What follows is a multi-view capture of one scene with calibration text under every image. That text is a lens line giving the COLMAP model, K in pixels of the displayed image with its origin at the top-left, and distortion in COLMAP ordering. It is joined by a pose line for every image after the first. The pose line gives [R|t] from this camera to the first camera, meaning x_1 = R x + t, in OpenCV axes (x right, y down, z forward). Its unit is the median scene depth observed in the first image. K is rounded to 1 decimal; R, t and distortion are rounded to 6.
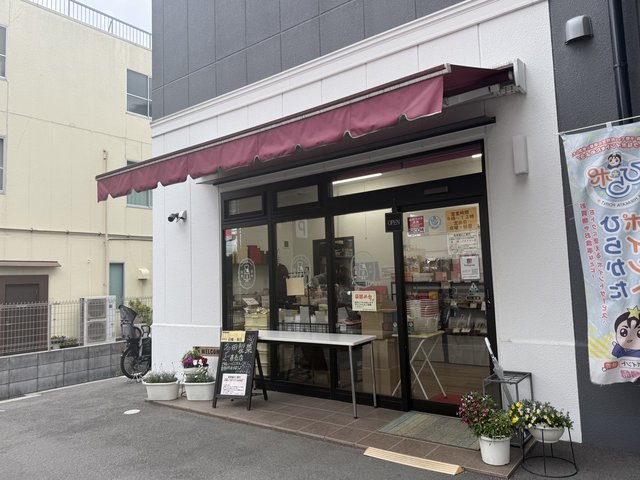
lens RADIAL K [[472.4, 0, 320.0], [0, 472.4, 240.0], [0, 0, 1]] dist [-0.100593, 0.000686]
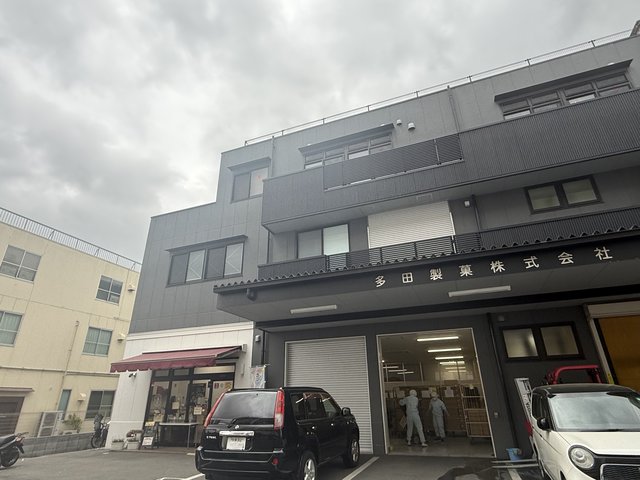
lens RADIAL K [[361.3, 0, 320.0], [0, 361.3, 240.0], [0, 0, 1]] dist [-0.004823, -0.002075]
pose [[0.960931, 0.131955, 0.243308, 0.116590], [-0.042267, 0.938691, -0.342159, -0.124824], [-0.273540, 0.318507, 0.907595, -1.459391]]
